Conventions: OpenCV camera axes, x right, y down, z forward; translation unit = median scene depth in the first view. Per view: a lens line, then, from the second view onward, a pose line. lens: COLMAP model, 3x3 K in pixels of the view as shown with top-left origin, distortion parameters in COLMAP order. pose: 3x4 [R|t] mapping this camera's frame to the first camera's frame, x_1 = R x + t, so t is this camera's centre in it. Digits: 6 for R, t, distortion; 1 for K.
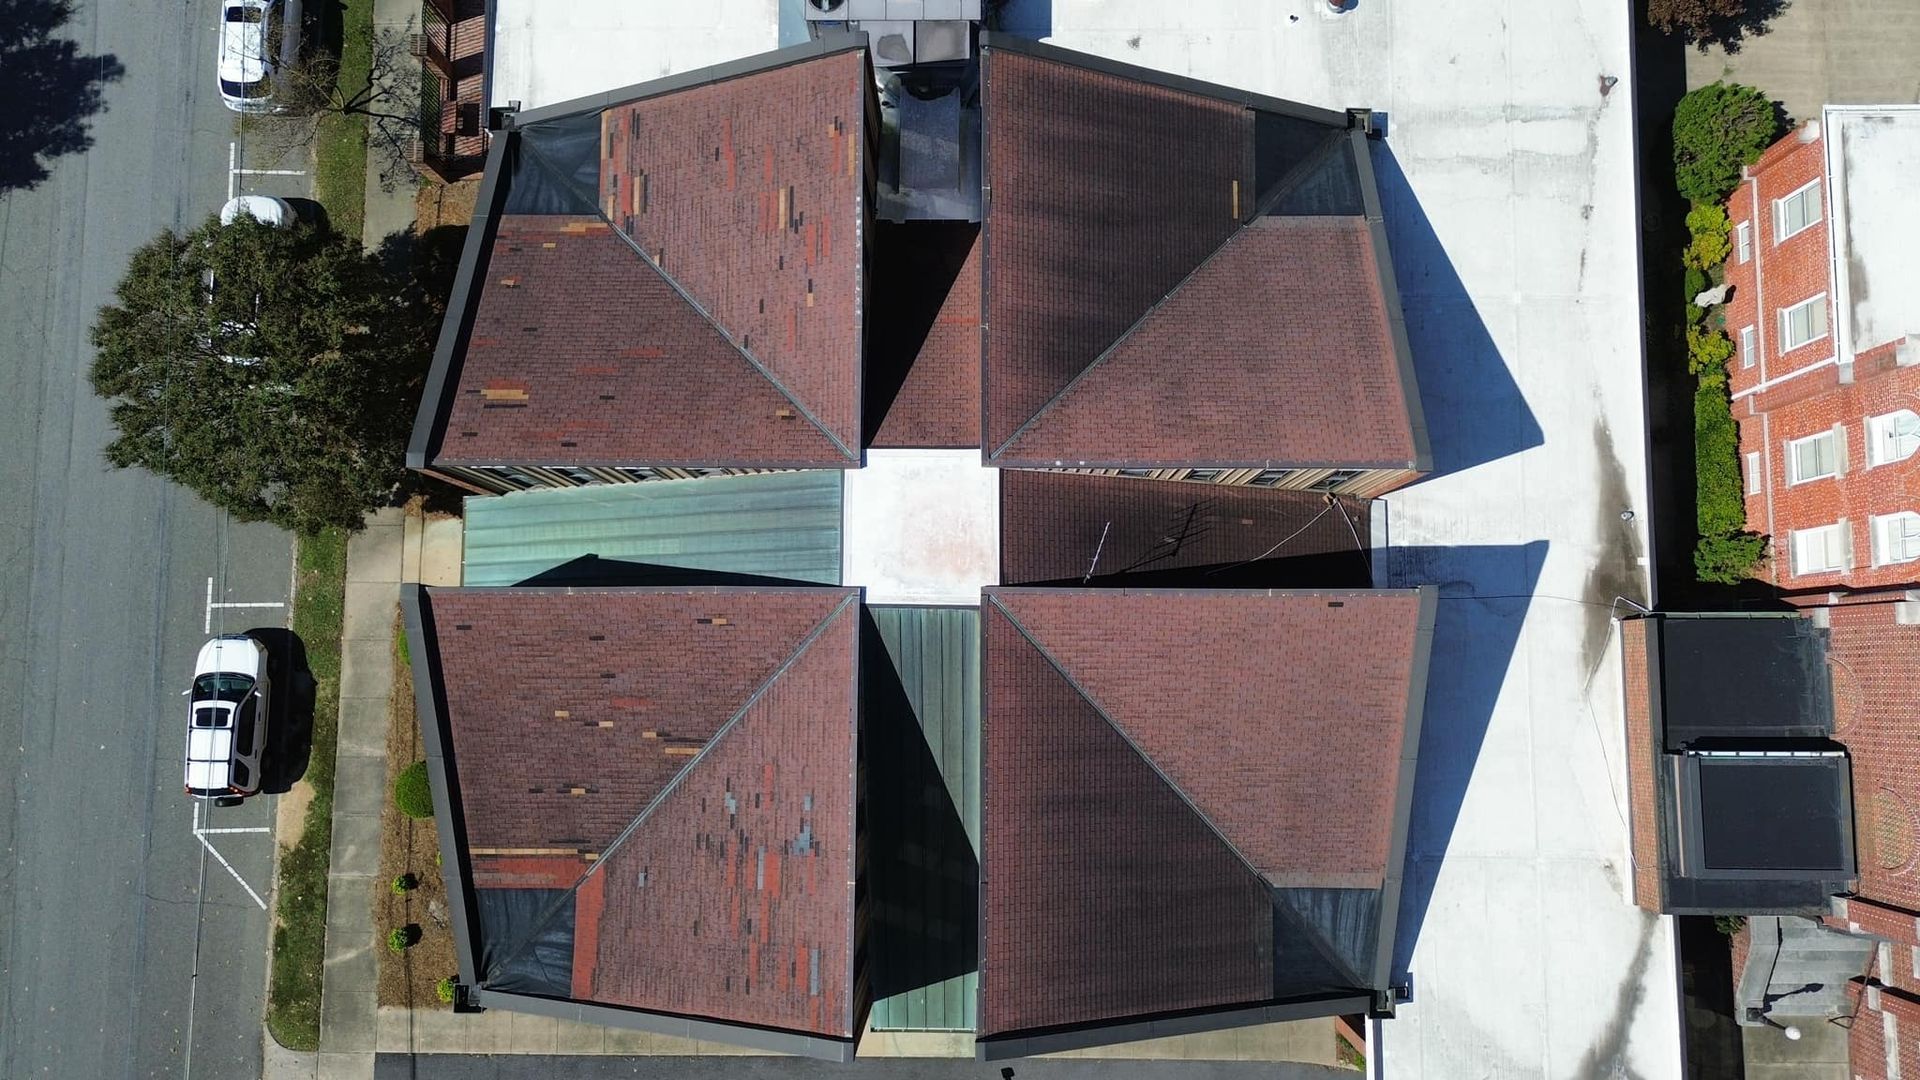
lens RADIAL K [[1386.1, 0, 960.0], [0, 1386.1, 540.0], [0, 0, 1]] dist [-0.001444, -0.011479]
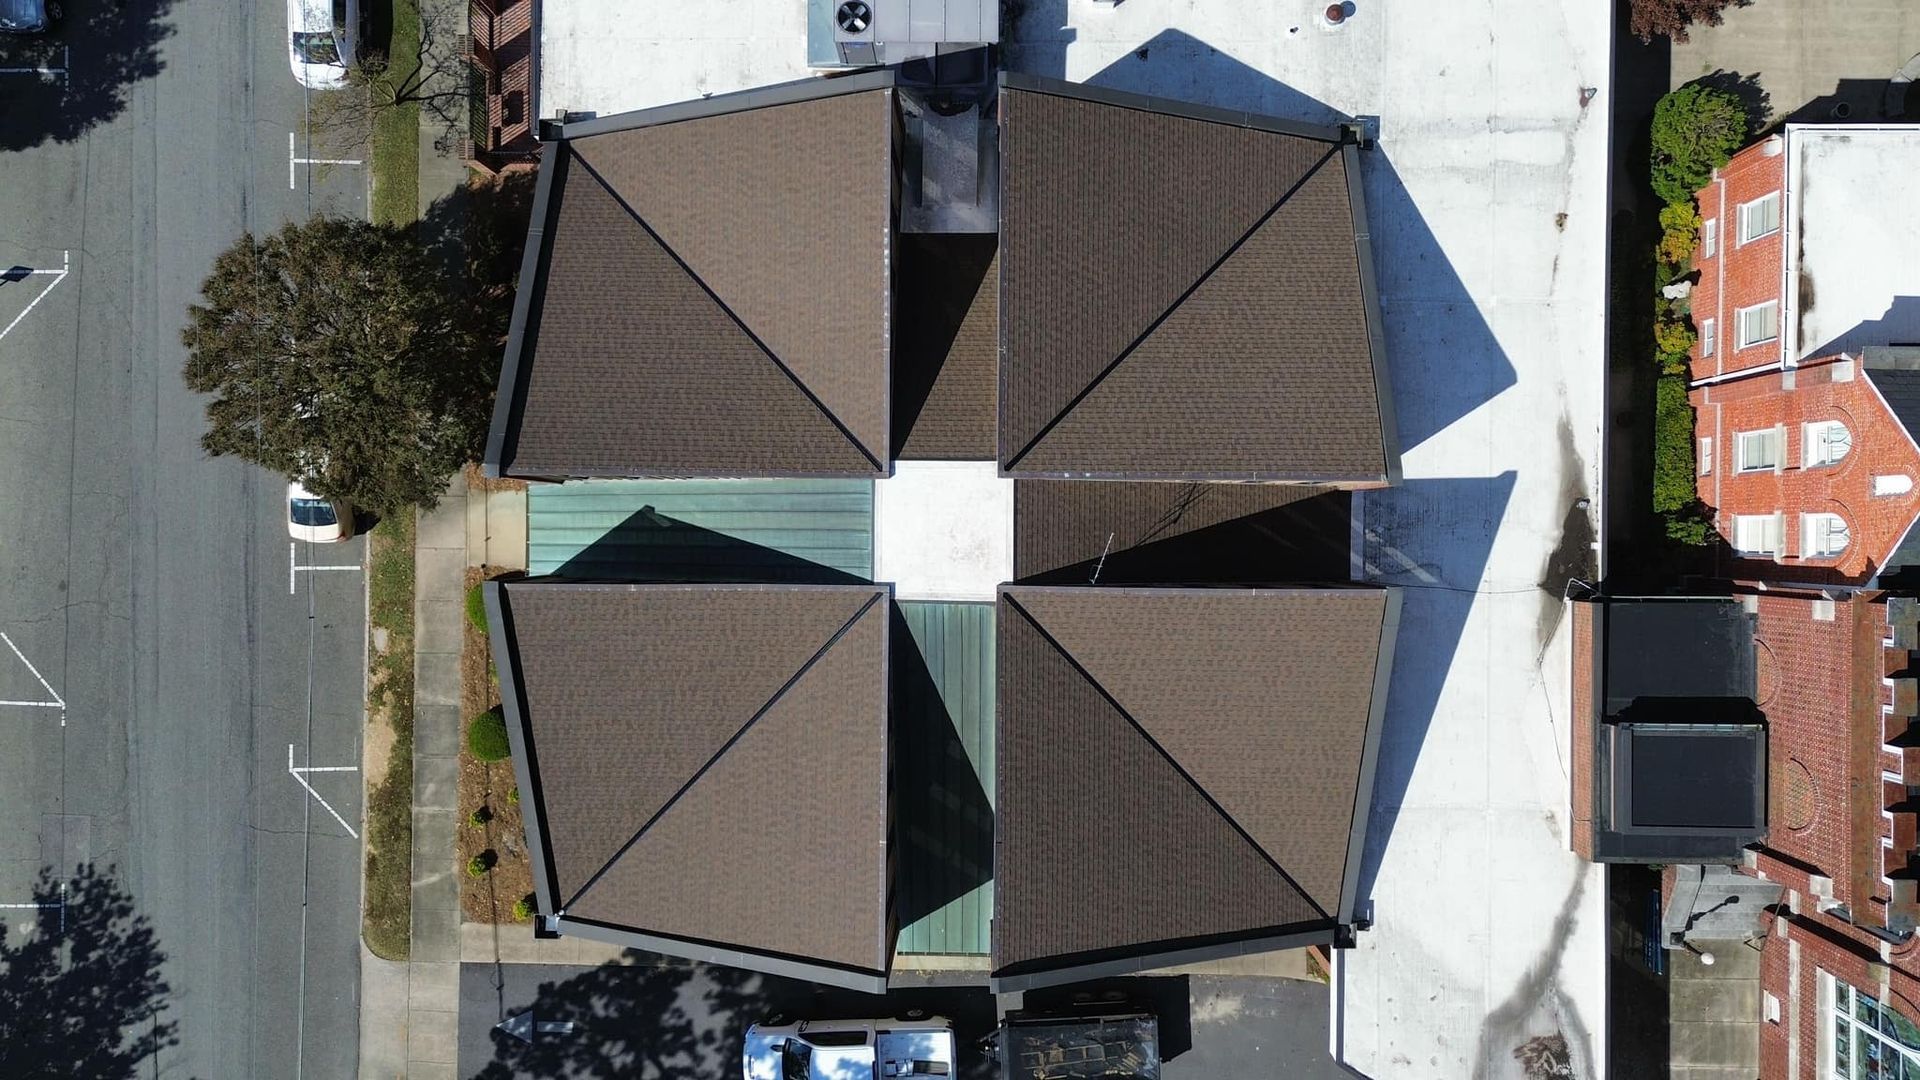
lens RADIAL K [[1386.1, 0, 960.0], [0, 1386.1, 540.0], [0, 0, 1]] dist [-0.001444, -0.011479]
pose [[0.999984, 0.002456, -0.005175, -0.007896], [-0.001892, 0.994322, 0.106394, -0.105486], [0.005407, -0.106383, 0.994311, -0.099791]]
